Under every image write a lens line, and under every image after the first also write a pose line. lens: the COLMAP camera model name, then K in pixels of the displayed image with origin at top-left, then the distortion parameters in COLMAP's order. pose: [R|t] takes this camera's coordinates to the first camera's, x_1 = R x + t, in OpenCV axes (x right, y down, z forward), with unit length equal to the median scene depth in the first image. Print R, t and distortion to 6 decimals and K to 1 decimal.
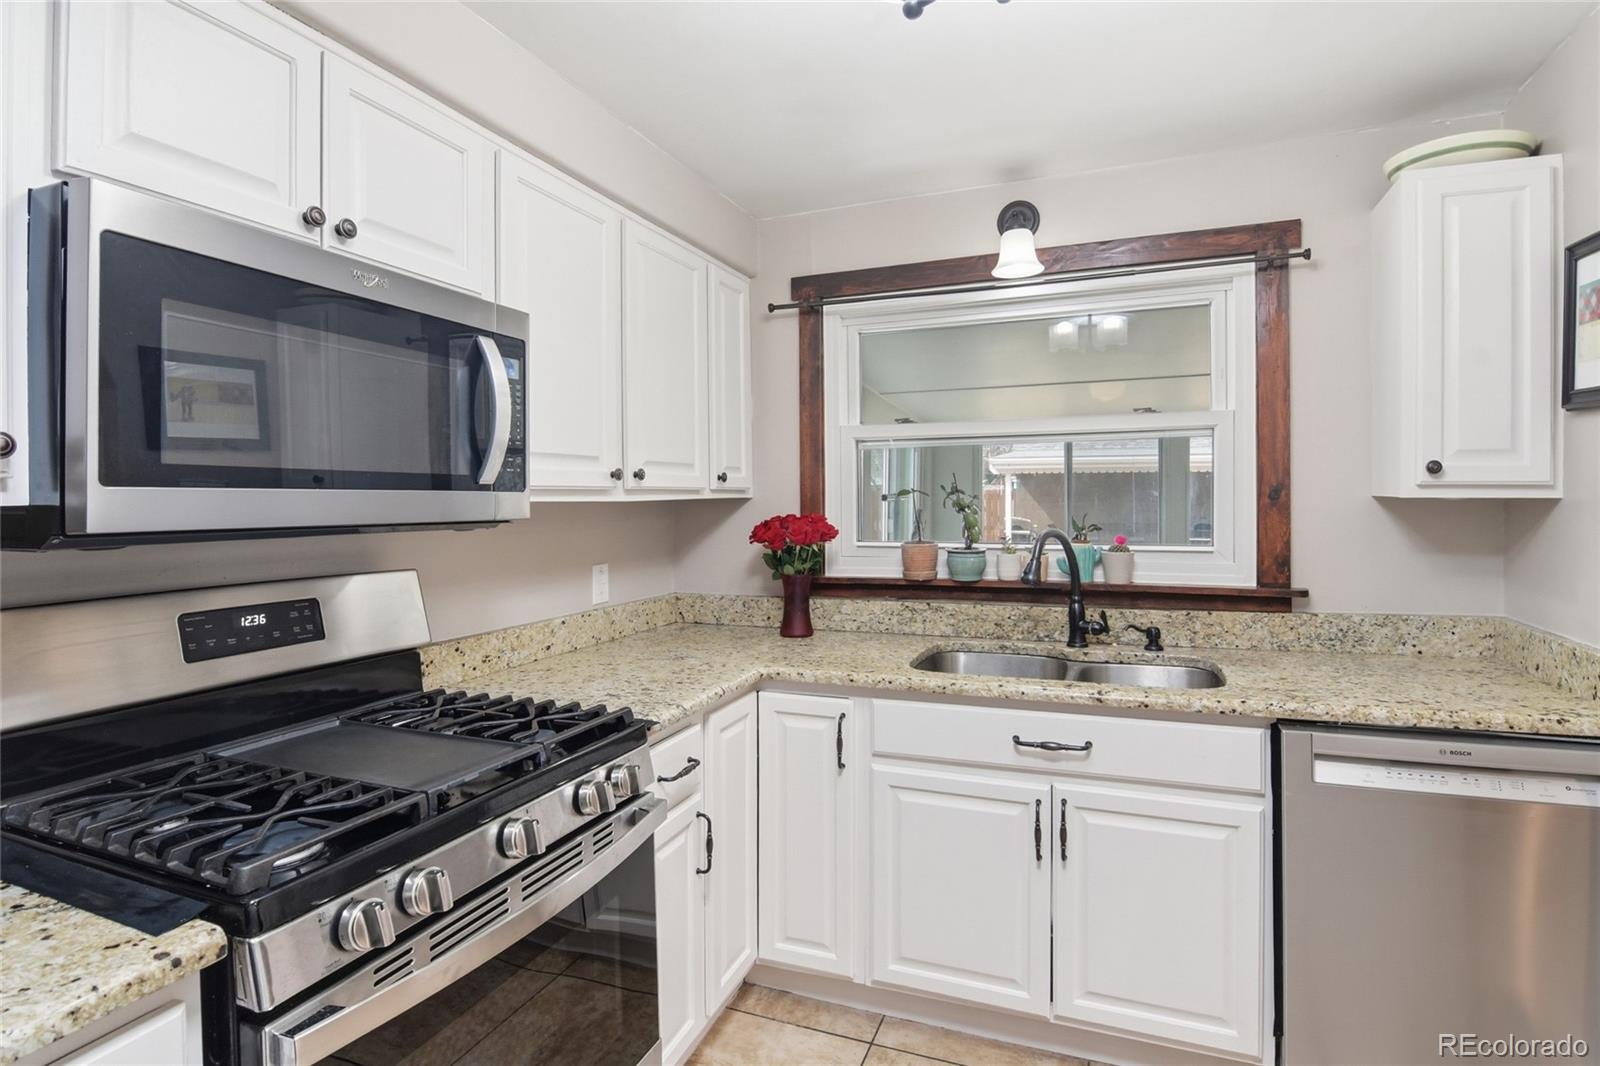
lens RADIAL K [[815.4, 0, 799.4], [0, 815.4, 492.3], [0, 0, 1]] dist [-0.002661, -0.017767]
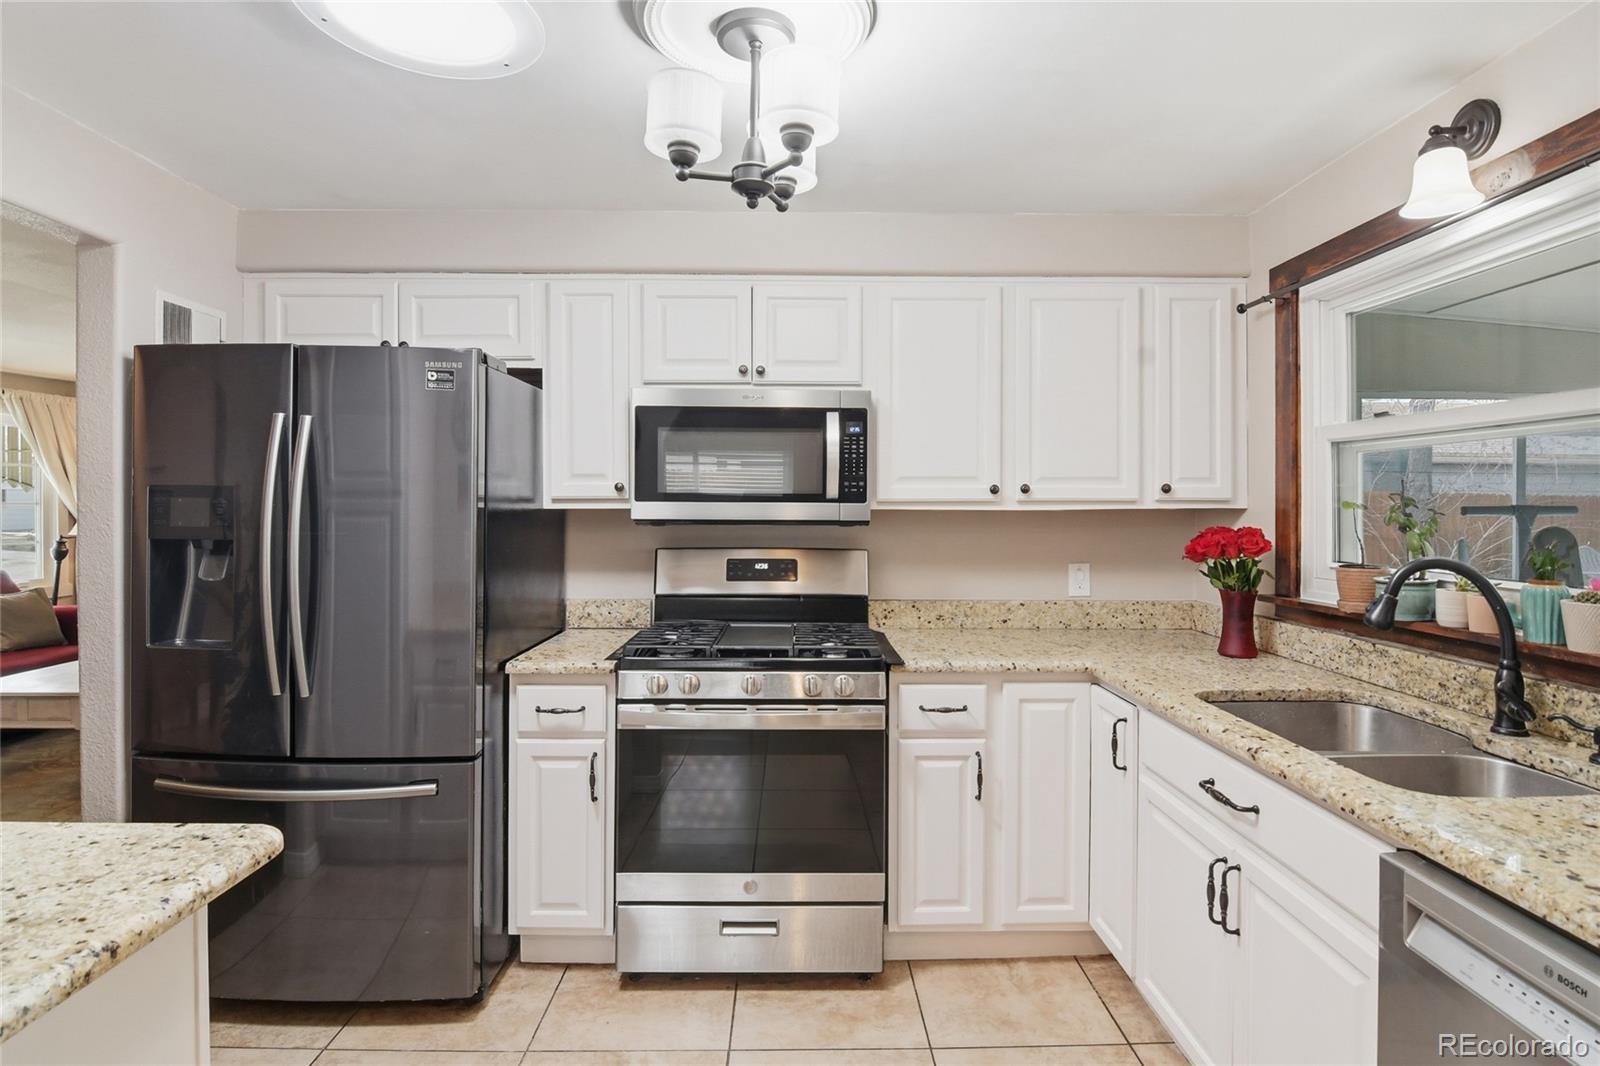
lens RADIAL K [[809.5, 0, 792.5], [0, 809.5, 493.9], [0, 0, 1]] dist [0.001335, -0.014526]
pose [[0.367678, -0.003769, -0.929945, 0.771180], [0.001265, 0.999993, -0.003552, -0.009633], [0.929952, 0.000130, 0.367681, 0.203855]]
